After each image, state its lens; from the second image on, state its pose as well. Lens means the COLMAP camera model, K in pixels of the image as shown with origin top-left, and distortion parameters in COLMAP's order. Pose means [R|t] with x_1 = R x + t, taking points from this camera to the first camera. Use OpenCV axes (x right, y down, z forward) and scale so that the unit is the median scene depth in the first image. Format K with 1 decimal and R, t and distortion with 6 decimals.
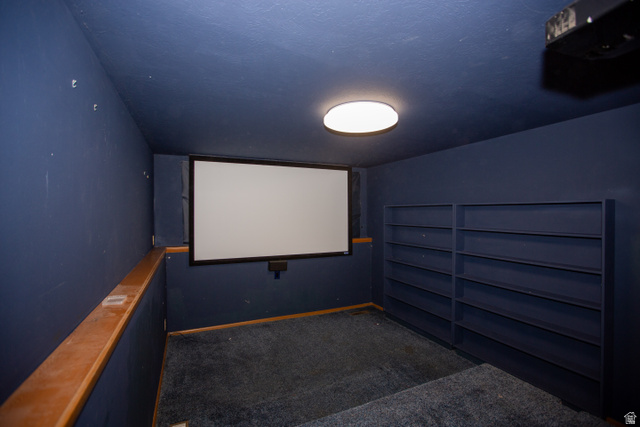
lens RADIAL K [[301.7, 0, 304.5], [0, 301.7, 213.2], [0, 0, 1]] dist [-0.051920, 0.017981]
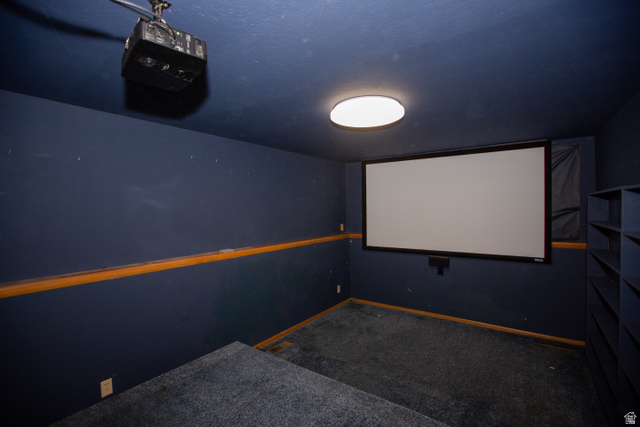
lens RADIAL K [[297.3, 0, 319.0], [0, 297.3, 210.3], [0, 0, 1]] dist [-0.047110, 0.017406]
pose [[0.475833, -0.001795, -0.879534, 0.623236], [0.009363, 0.999952, 0.003025, 0.004920], [0.879486, -0.009674, 0.475827, 0.239432]]
